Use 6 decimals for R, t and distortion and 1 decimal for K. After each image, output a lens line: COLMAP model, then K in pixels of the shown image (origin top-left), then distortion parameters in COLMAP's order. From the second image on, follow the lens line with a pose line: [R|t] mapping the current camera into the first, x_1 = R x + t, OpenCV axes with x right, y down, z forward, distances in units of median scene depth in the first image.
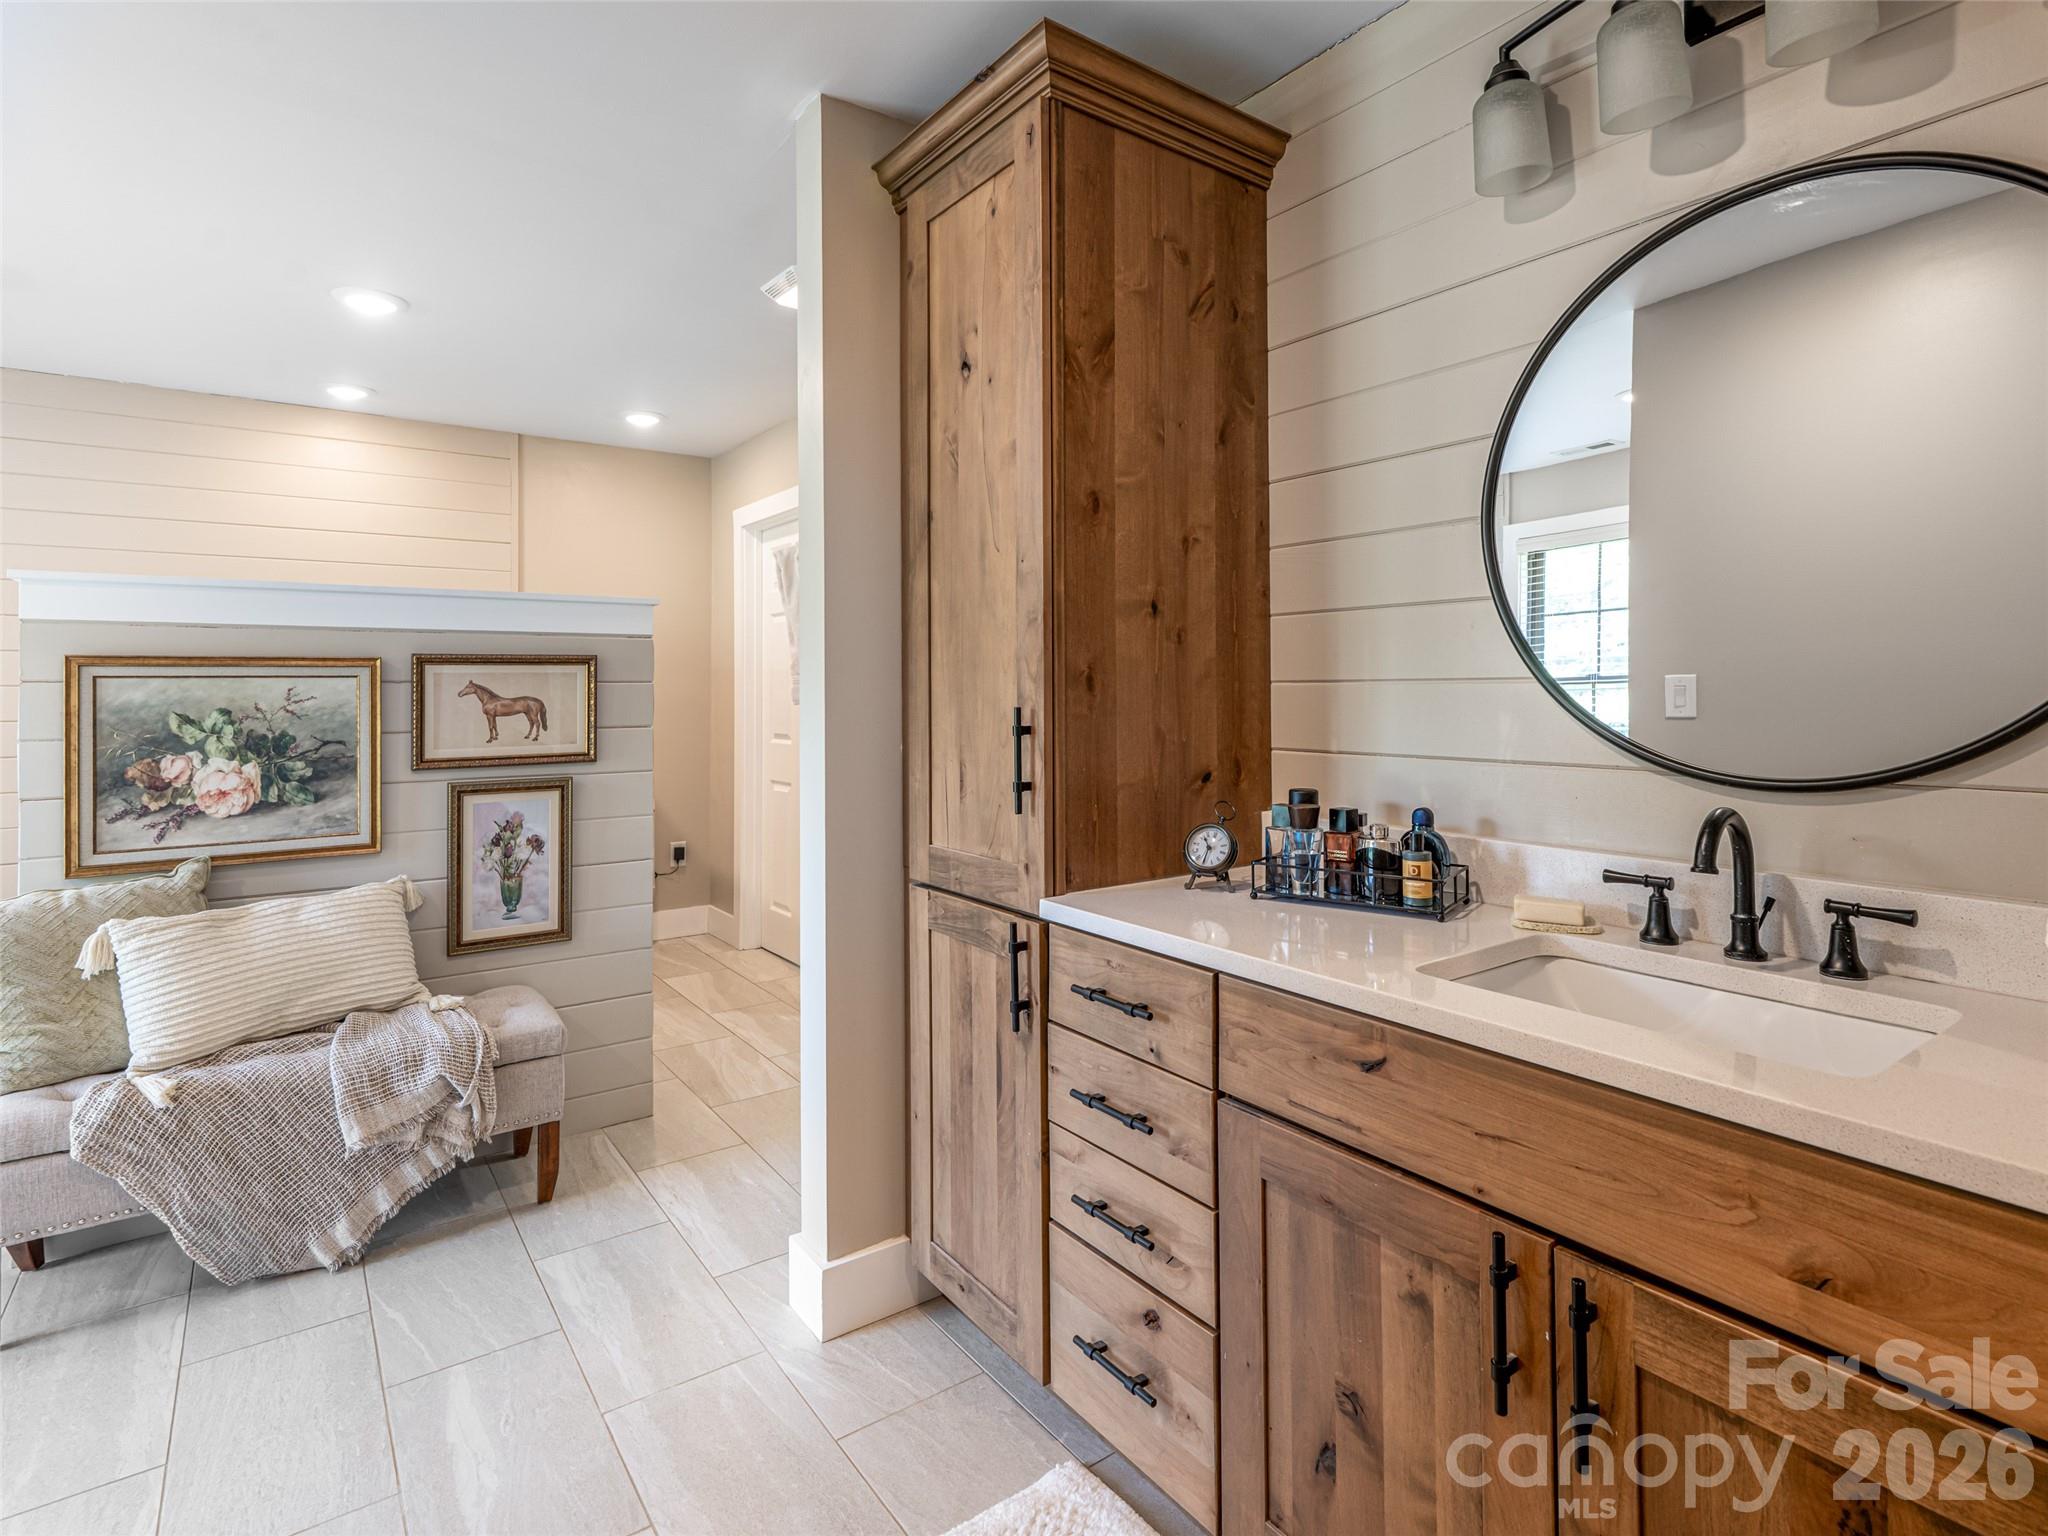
lens RADIAL K [[1029.0, 0, 1023.9], [0, 1029.0, 673.7], [0, 0, 1]] dist [-0.000634, 0.001280]
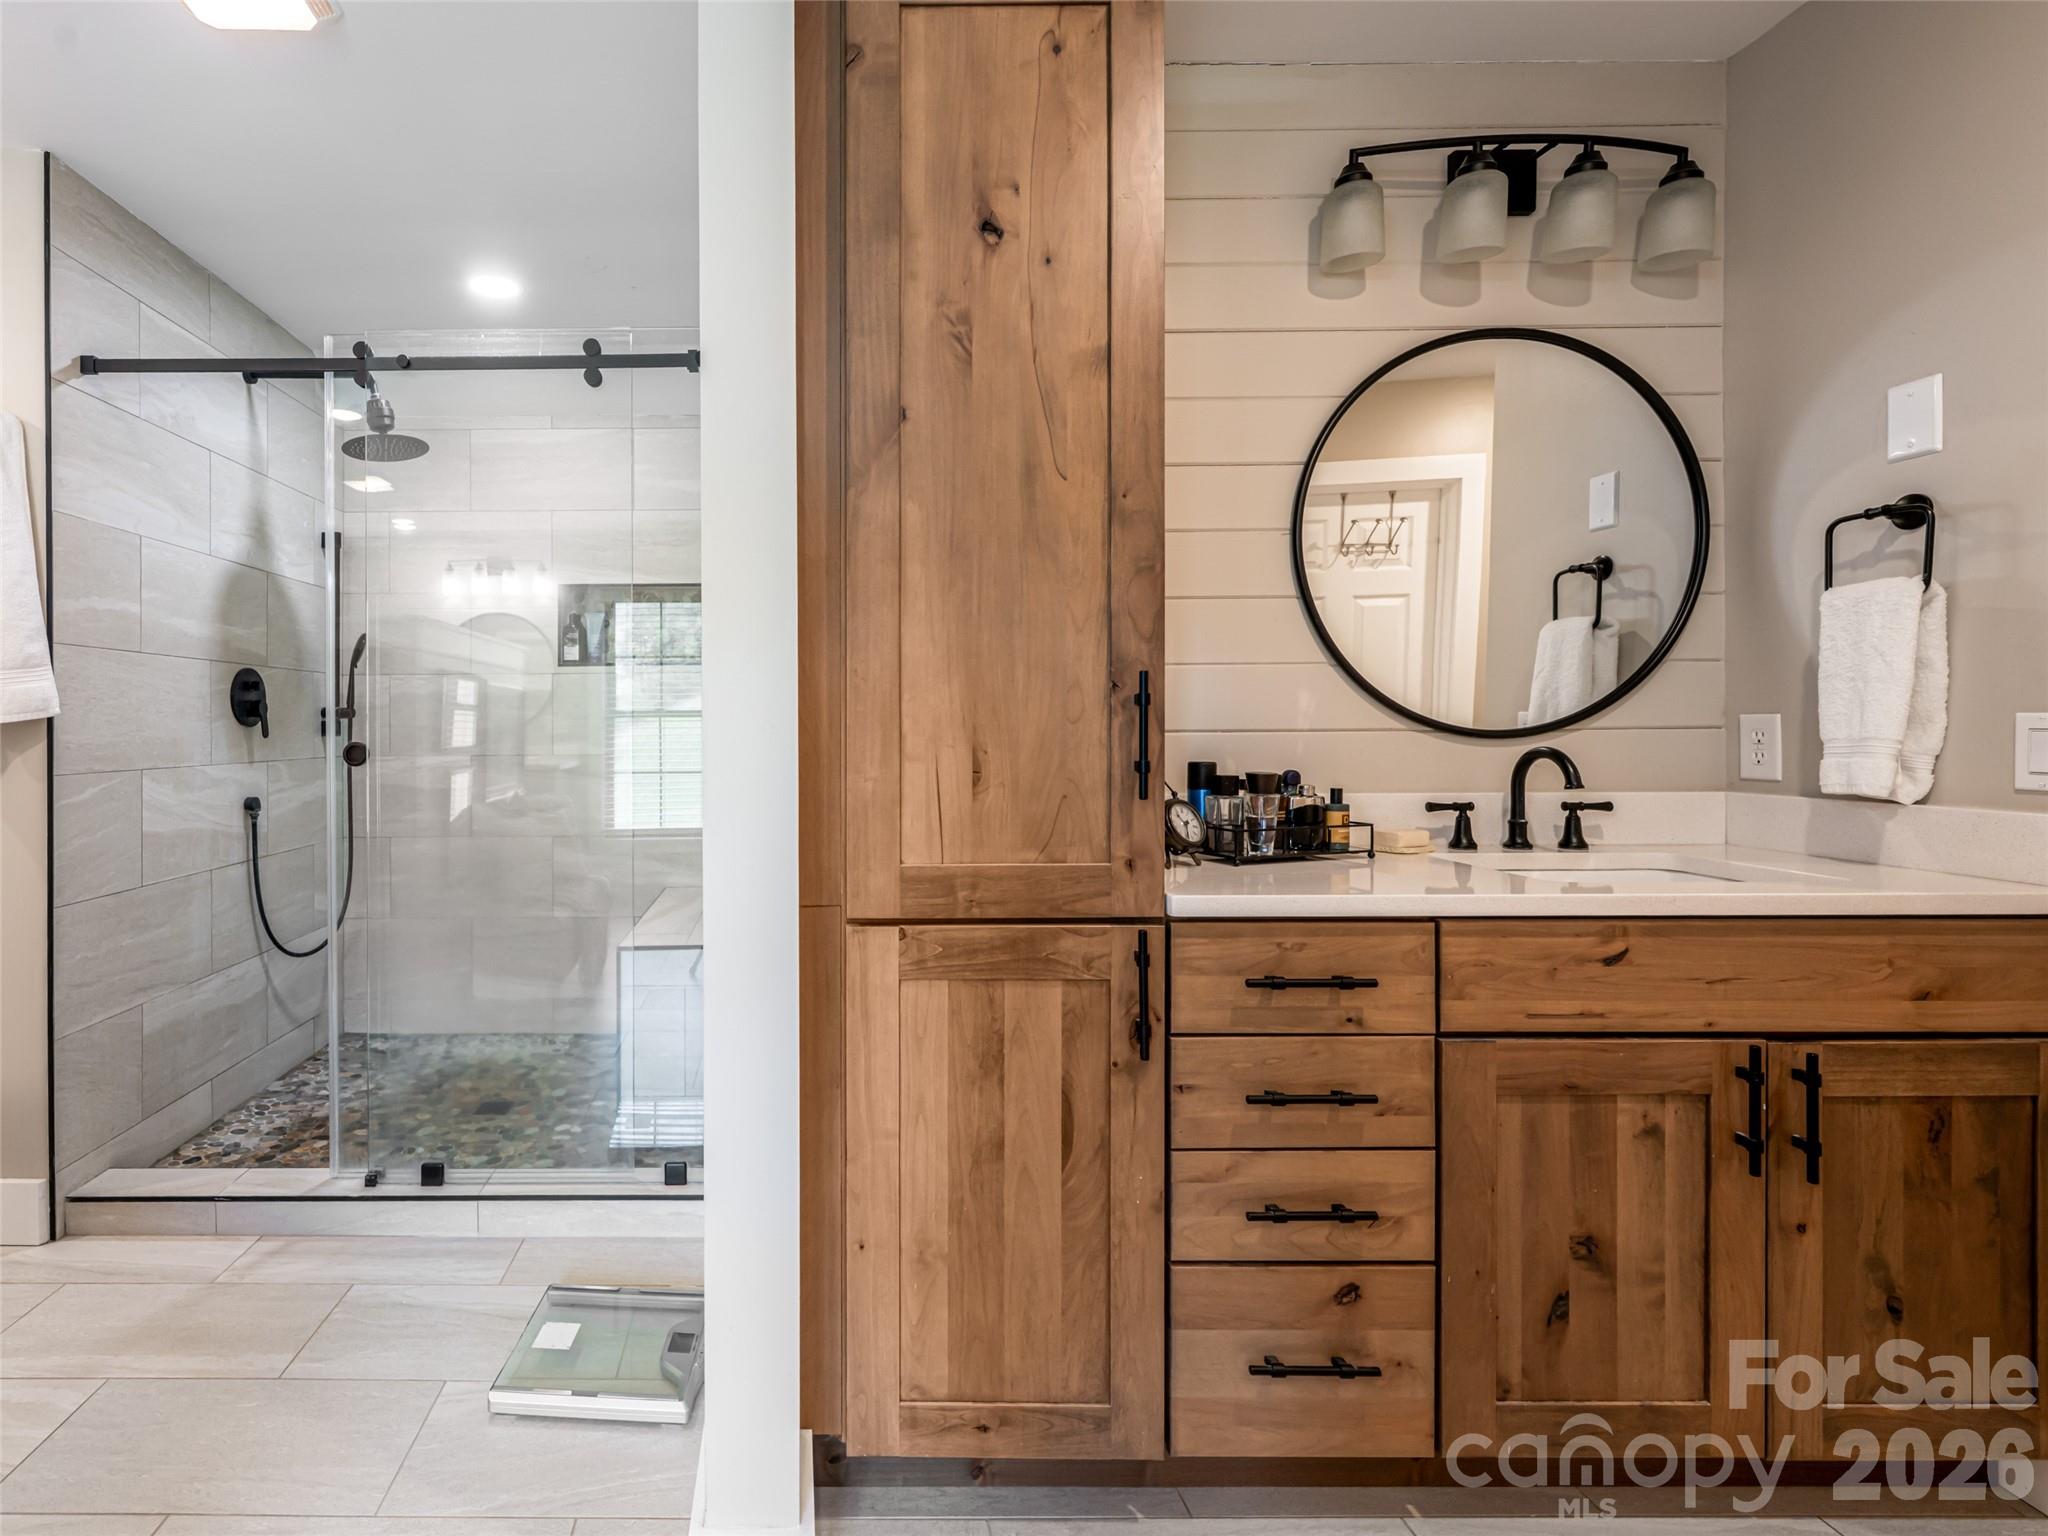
lens RADIAL K [[940.9, 0, 1024.0], [0, 940.9, 712.4], [0, 0, 1]] dist [0.001514, -0.000196]
pose [[0.597946, -0.001296, 0.801535, -0.807791], [-0.010128, 0.999907, 0.009173, 0.071960], [-0.801473, -0.013602, 0.597877, 0.747309]]
